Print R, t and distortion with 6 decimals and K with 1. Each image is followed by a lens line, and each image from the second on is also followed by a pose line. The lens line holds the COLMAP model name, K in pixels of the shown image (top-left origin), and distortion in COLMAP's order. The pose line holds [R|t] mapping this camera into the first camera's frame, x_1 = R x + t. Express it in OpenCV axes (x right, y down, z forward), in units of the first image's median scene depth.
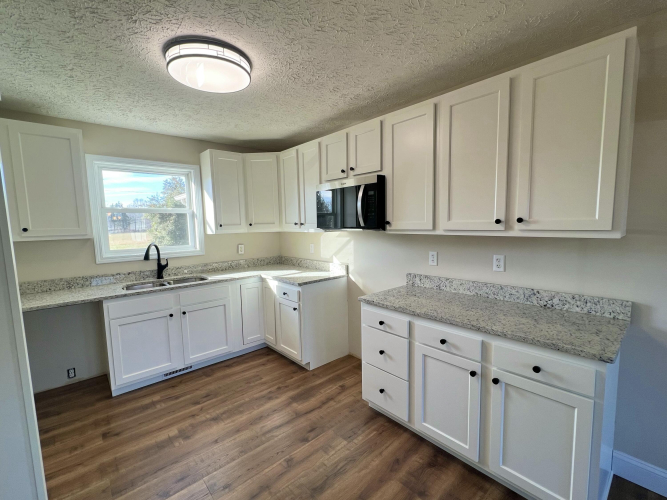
lens RADIAL K [[298.1, 0, 338.6], [0, 298.1, 251.6], [0, 0, 1]] dist [-0.001423, -0.000187]
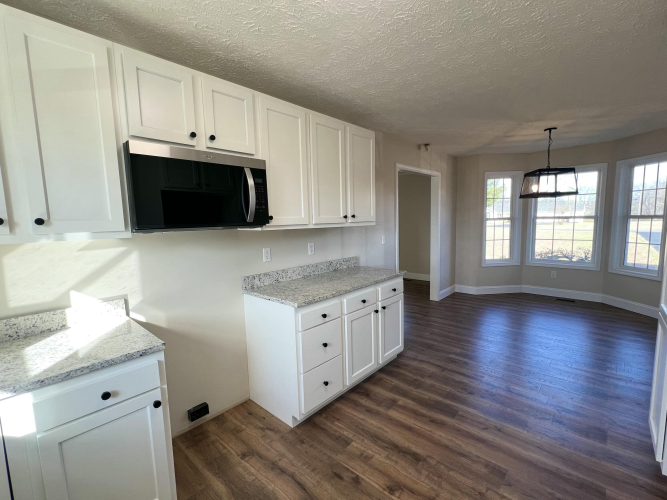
lens RADIAL K [[298.1, 0, 338.6], [0, 298.1, 251.6], [0, 0, 1]] dist [-0.001423, -0.000187]
pose [[-0.099789, -0.085482, 0.991330, -0.820518], [0.124347, 0.987421, 0.097662, -0.065466], [-0.987208, 0.133015, -0.087904, 0.989535]]
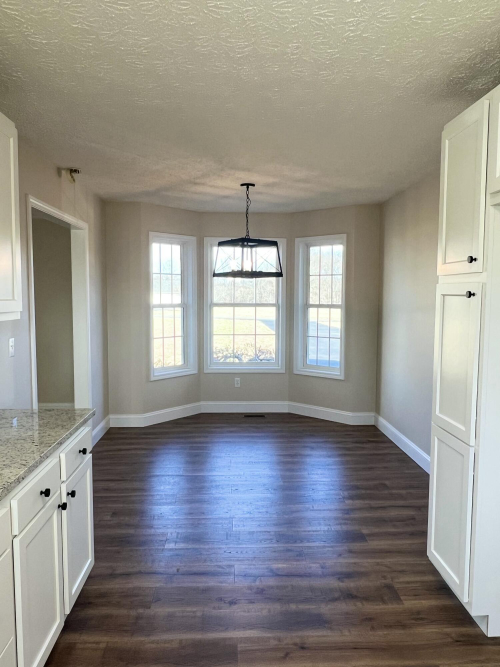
lens RADIAL K [[490.2, 0, 250.0], [0, 490.2, 333.5], [0, 0, 1]] dist [0.000654, -0.000402]
pose [[-0.767392, -0.030702, 0.640443, -0.508547], [0.074850, 0.987734, 0.137037, -0.110385], [-0.636795, 0.153099, -0.755681, 1.187907]]
